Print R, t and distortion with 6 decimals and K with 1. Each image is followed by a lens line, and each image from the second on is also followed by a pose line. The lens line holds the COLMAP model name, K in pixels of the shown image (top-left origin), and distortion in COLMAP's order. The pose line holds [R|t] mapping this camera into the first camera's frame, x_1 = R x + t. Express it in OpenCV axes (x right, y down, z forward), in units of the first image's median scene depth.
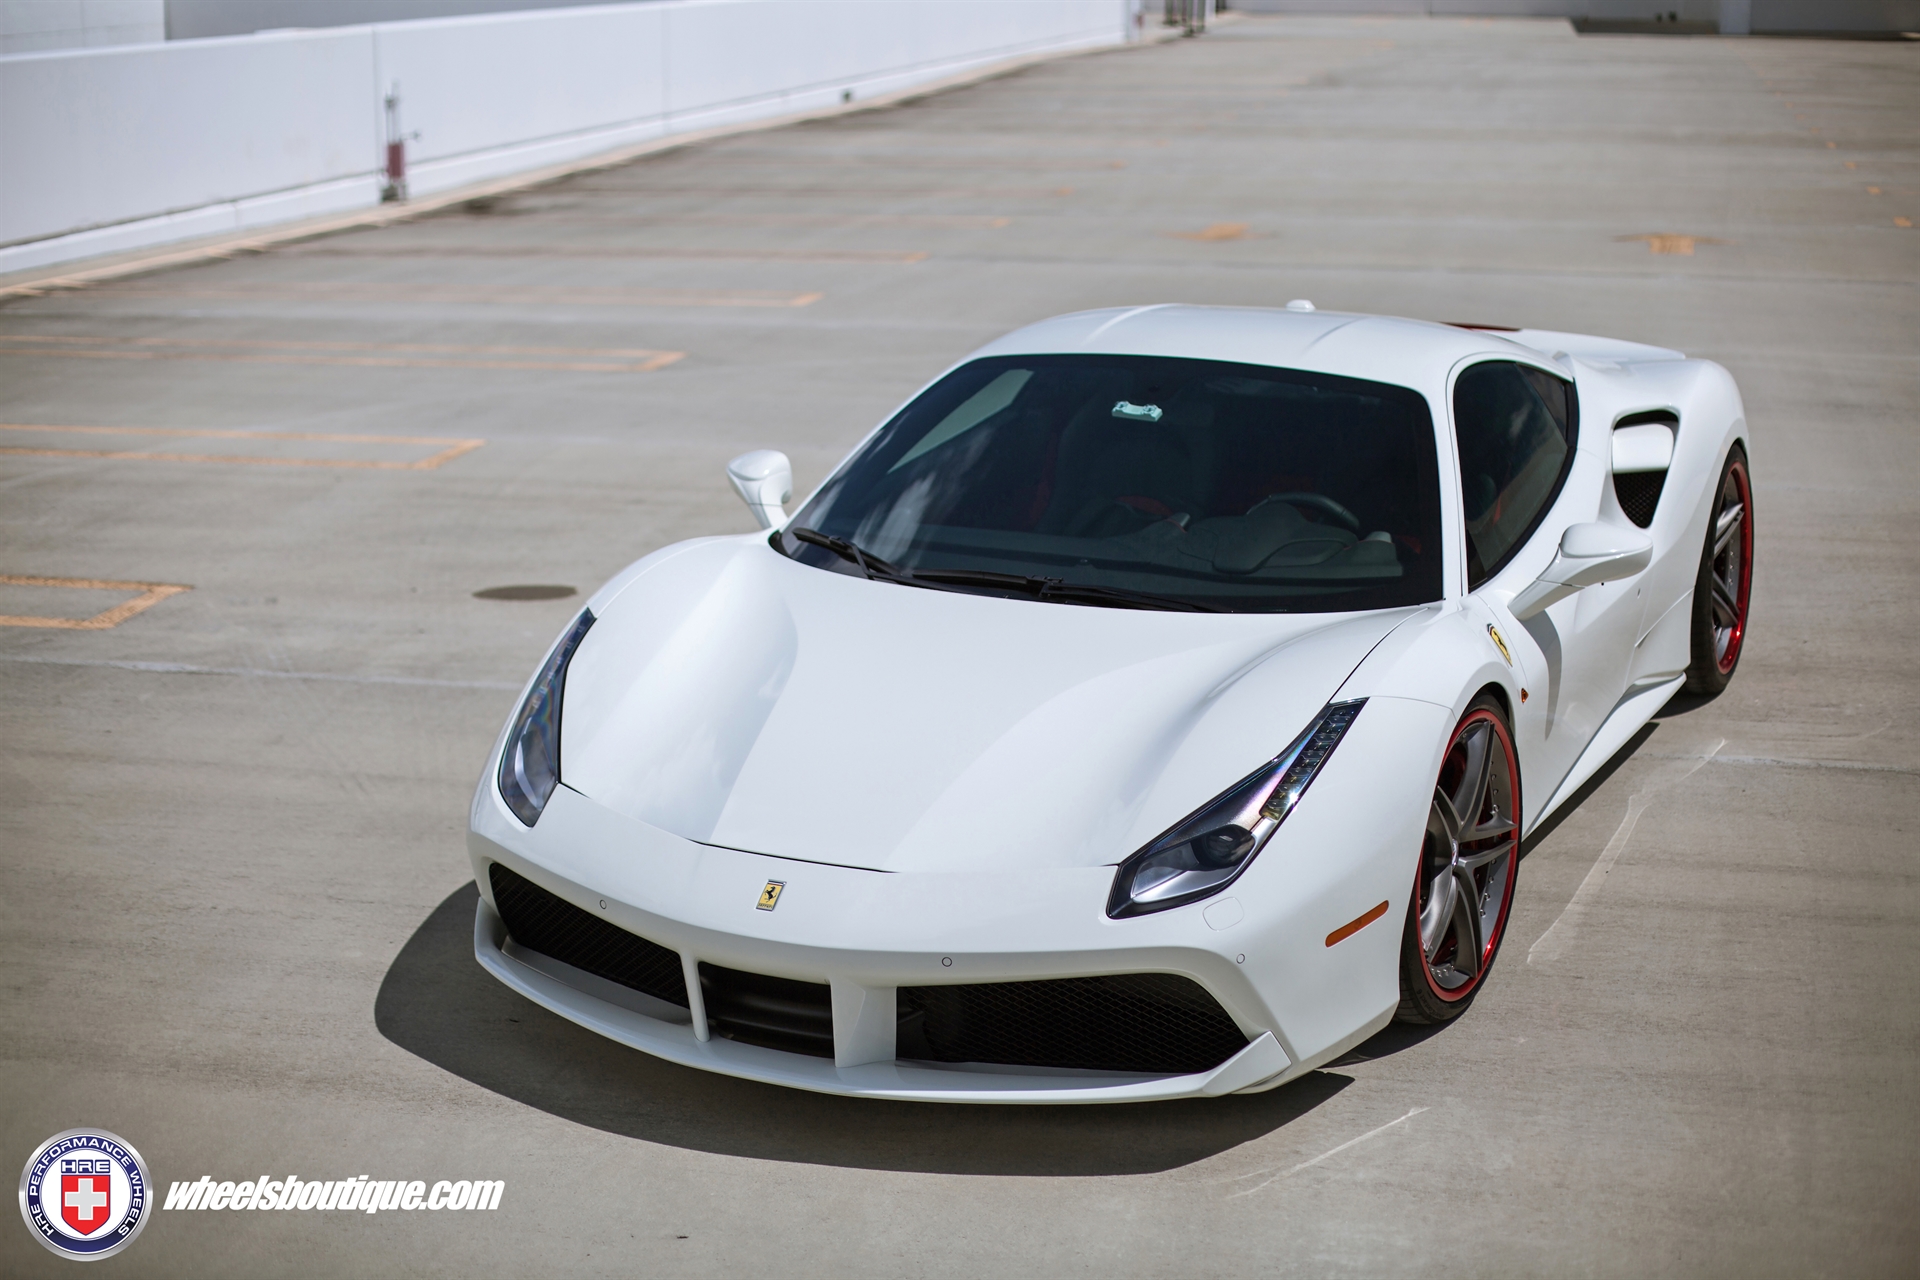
lens RADIAL K [[2813.3, 0, 966.4], [0, 2813.3, 634.5], [0, 0, 1]] dist [-0.130427, 0.000000]
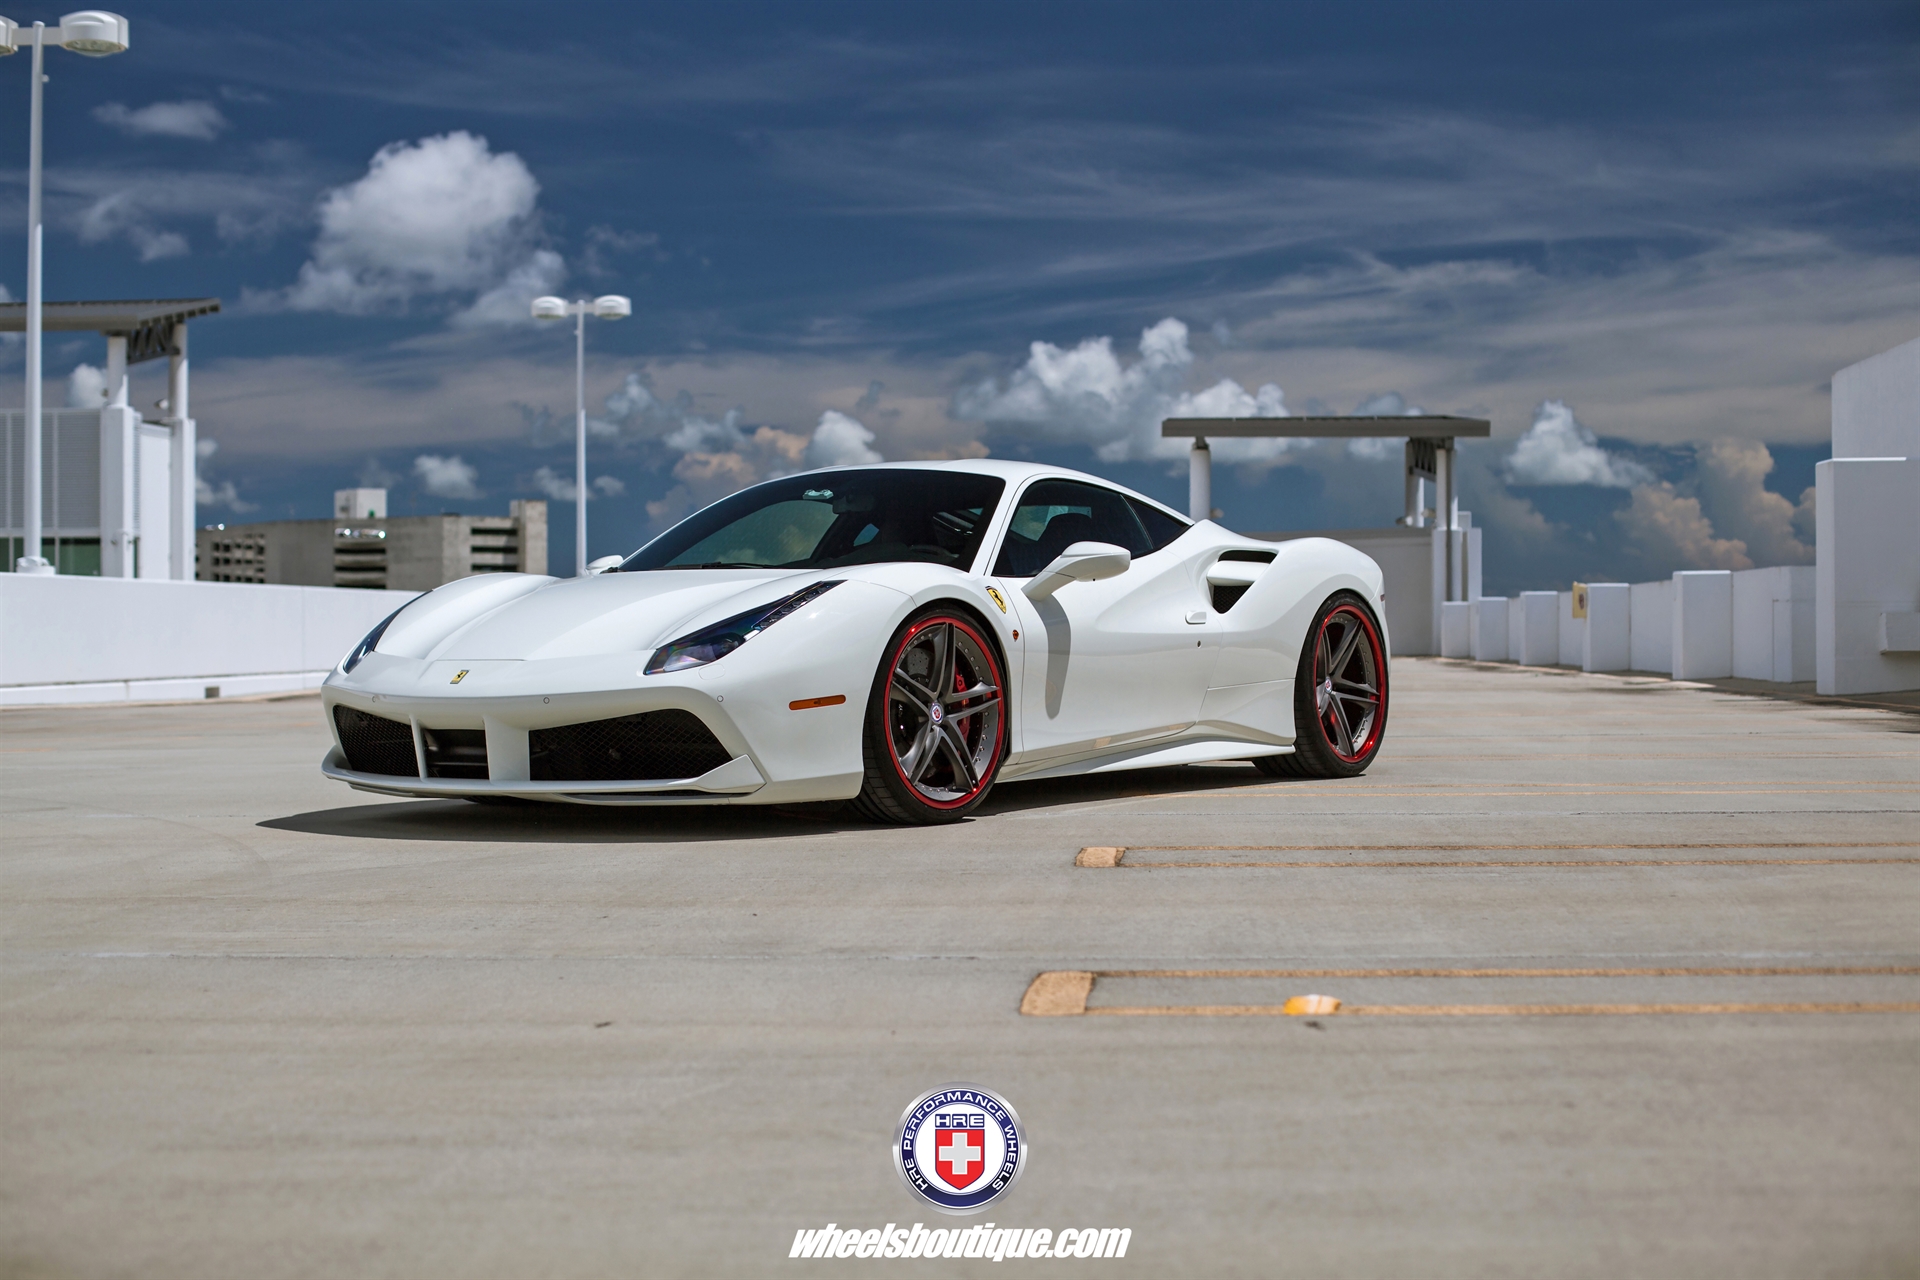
lens RADIAL K [[2813.3, 0, 958.6], [0, 2813.3, 639.8], [0, 0, 1]] dist [-0.130427, 0.000000]
pose [[0.986425, -0.013052, -0.163696, 0.341662], [-0.028538, 0.968043, -0.249154, 0.330430], [0.161717, 0.250443, 0.954529, -0.367810]]
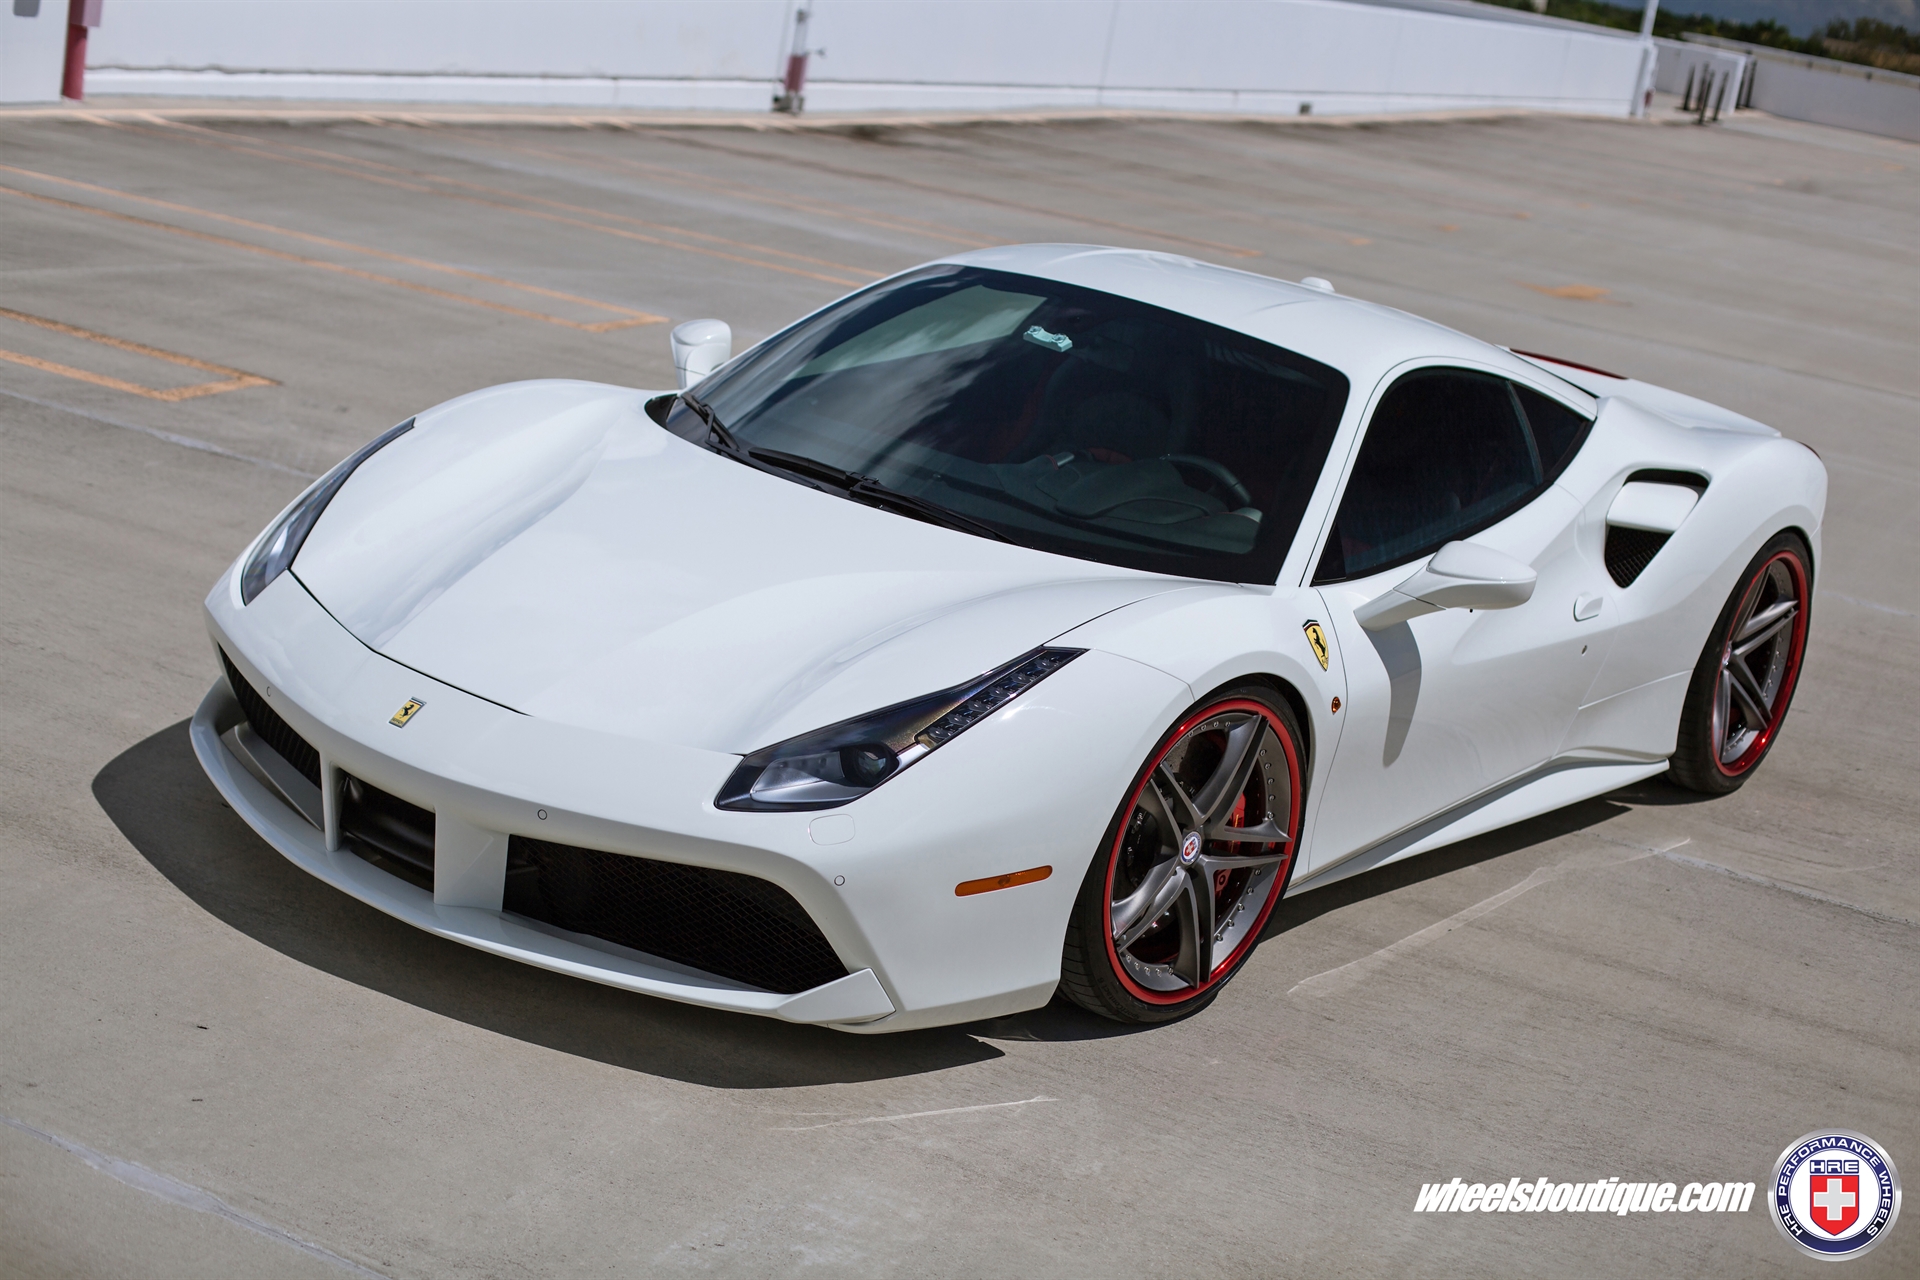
lens RADIAL K [[2813.3, 0, 958.6], [0, 2813.3, 636.9], [0, 0, 1]] dist [-0.130427, 0.000000]
pose [[0.964876, 0.206775, -0.162047, 0.183778], [-0.207435, 0.978162, 0.013022, 0.011192], [0.161200, 0.021050, 0.986697, 0.059564]]
